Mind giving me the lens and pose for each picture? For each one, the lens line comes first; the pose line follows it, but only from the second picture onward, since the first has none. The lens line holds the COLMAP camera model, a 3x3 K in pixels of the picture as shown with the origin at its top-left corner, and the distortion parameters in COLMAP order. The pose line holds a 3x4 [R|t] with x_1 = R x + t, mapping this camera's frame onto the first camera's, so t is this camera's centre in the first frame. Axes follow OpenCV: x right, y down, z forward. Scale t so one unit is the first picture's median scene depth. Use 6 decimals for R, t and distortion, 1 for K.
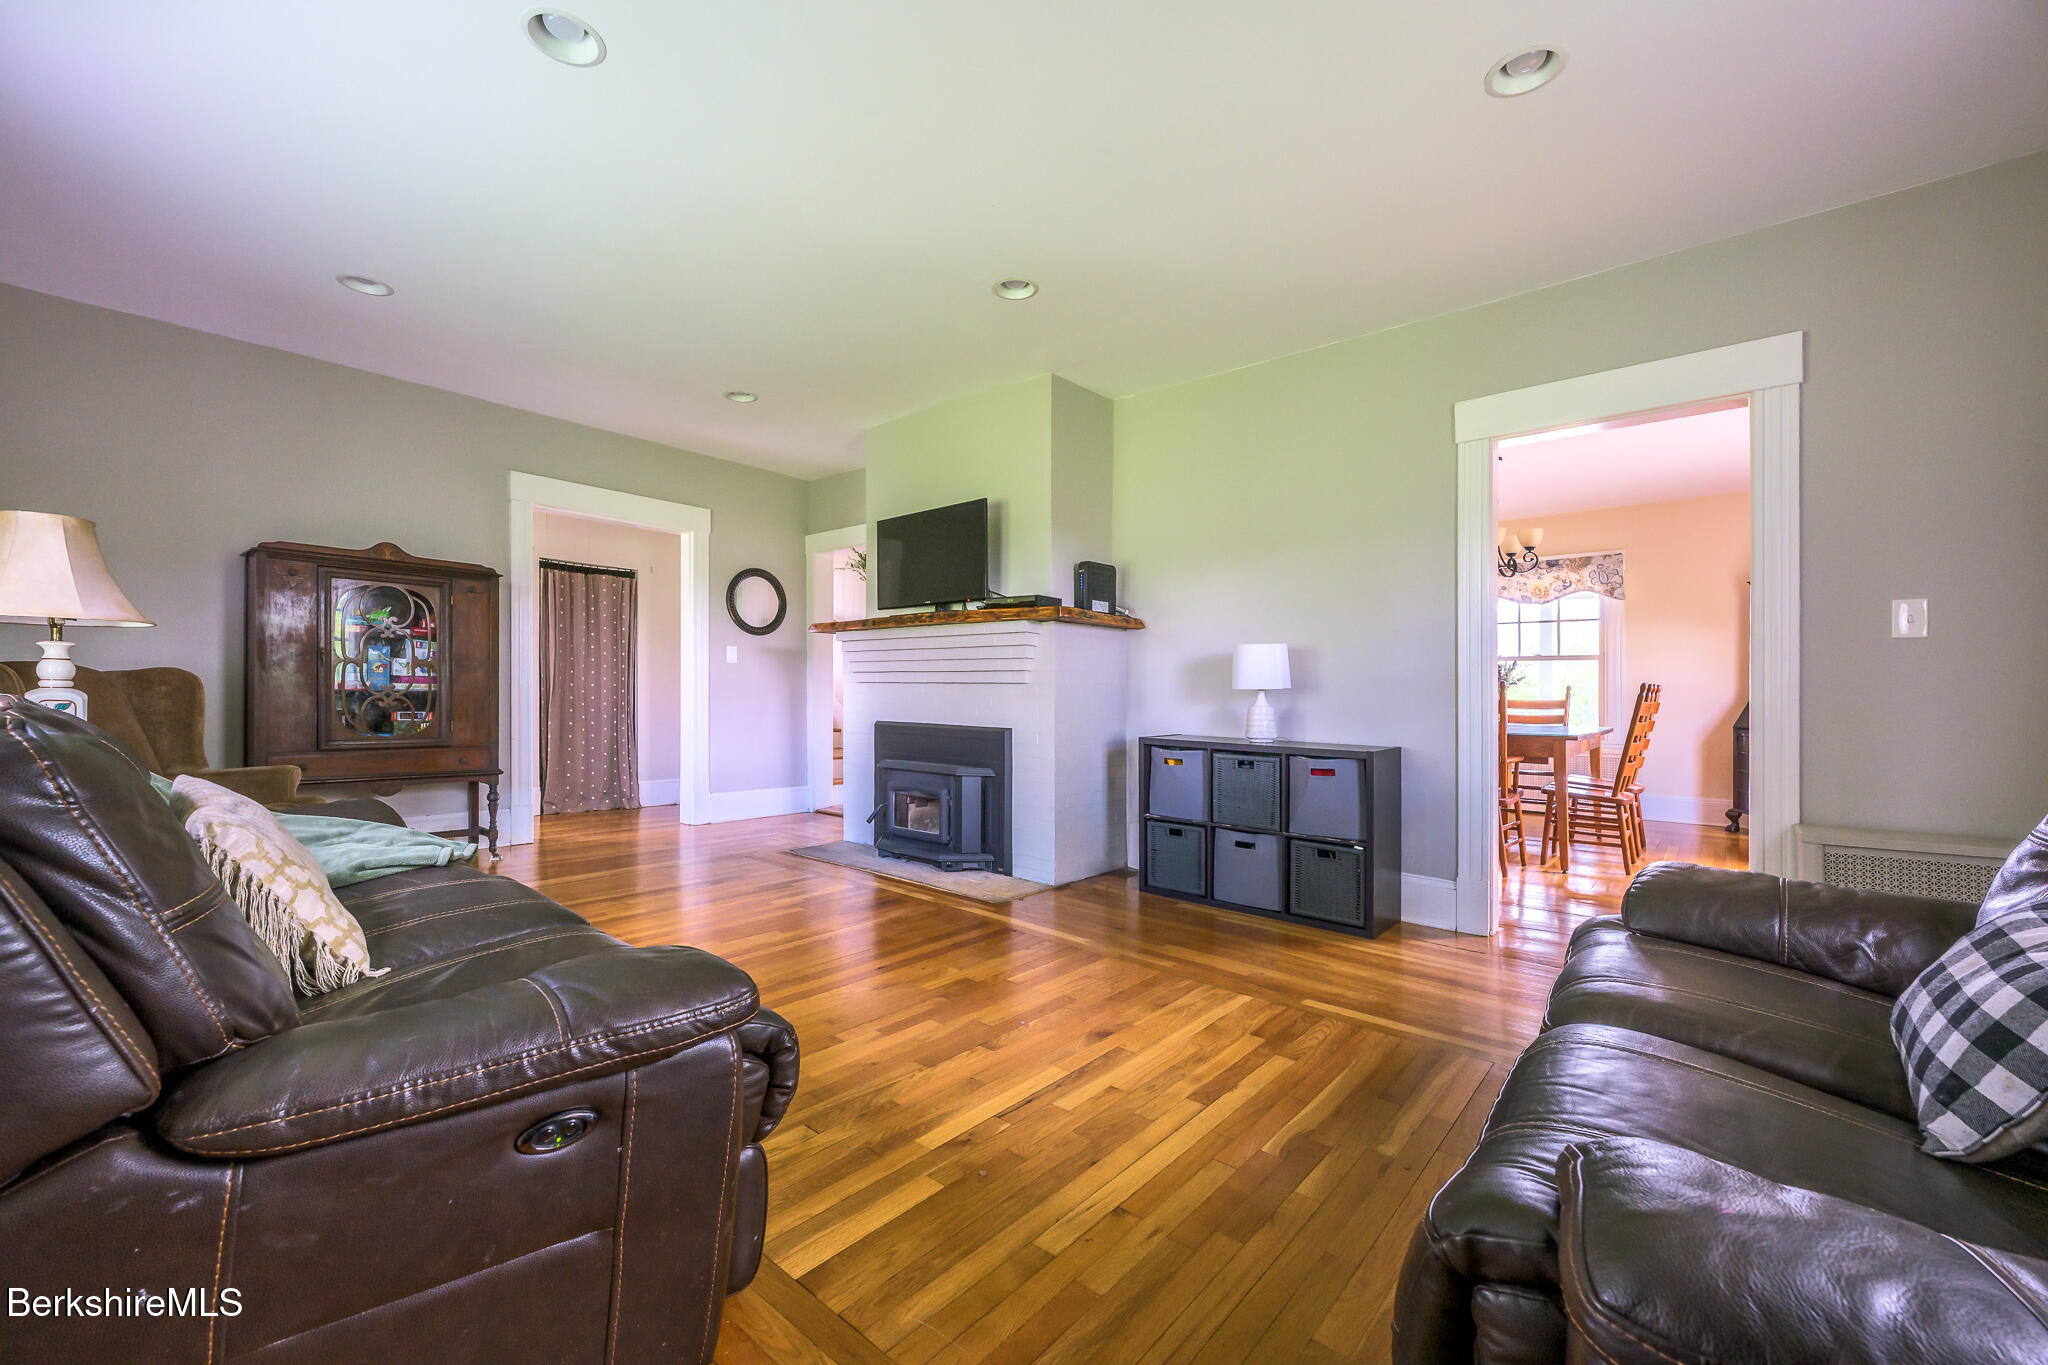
lens RADIAL K [[805.1, 0, 1017.8], [0, 805.1, 691.6], [0, 0, 1]] dist [-0.001546, -0.000130]
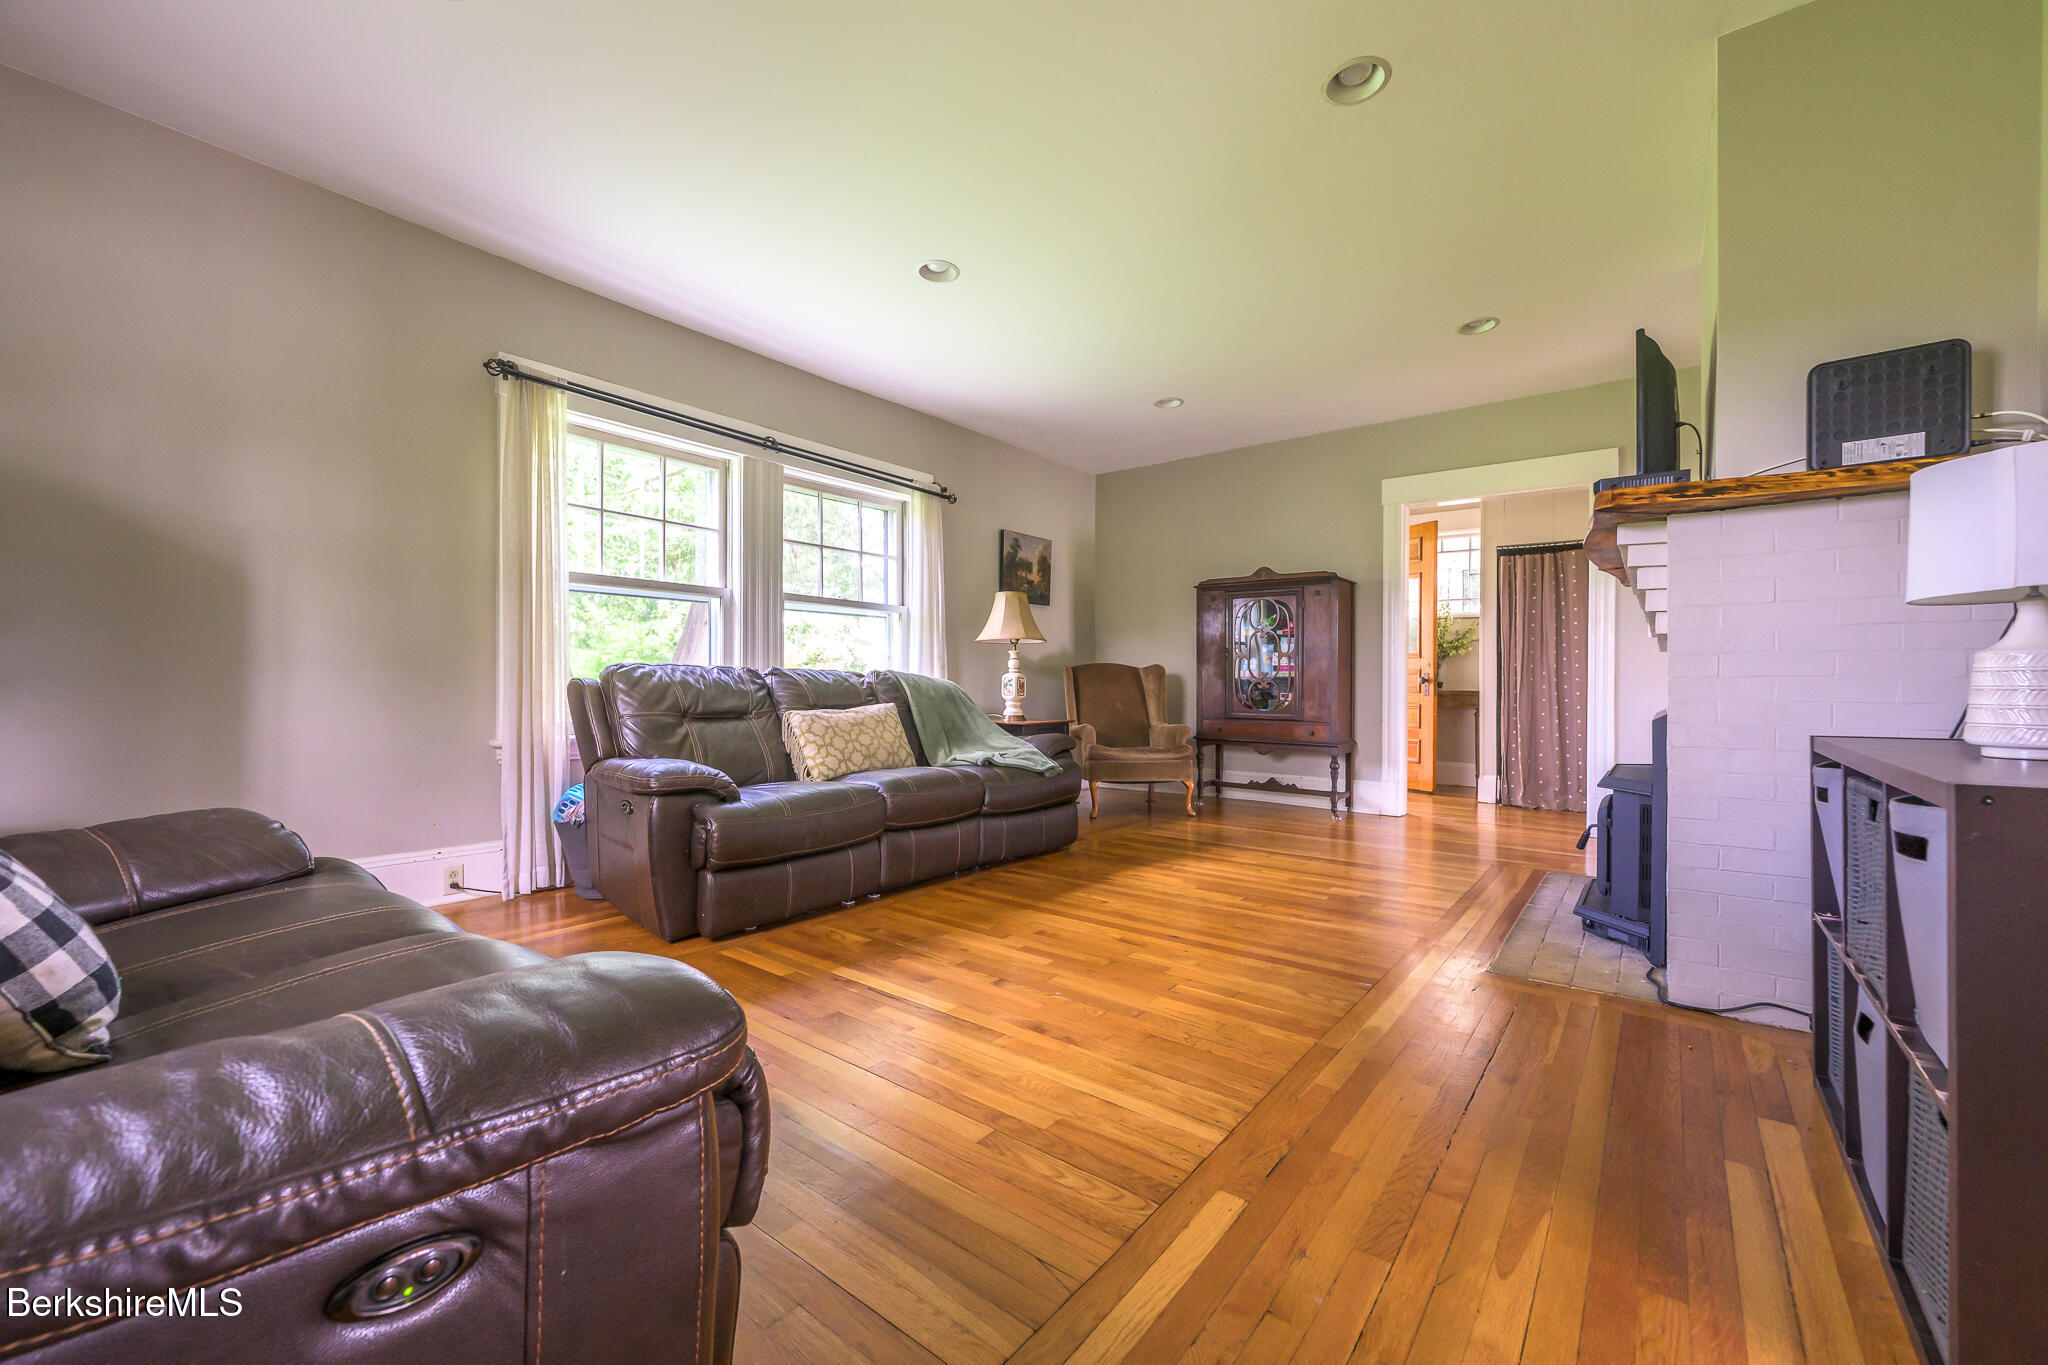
lens RADIAL K [[805.1, 0, 1017.8], [0, 805.1, 691.6], [0, 0, 1]] dist [-0.001546, -0.000130]
pose [[0.053604, -0.008455, -0.998526, 0.770068], [-0.003810, 0.999955, -0.008672, 0.052620], [0.998555, 0.004269, 0.053569, 0.729907]]
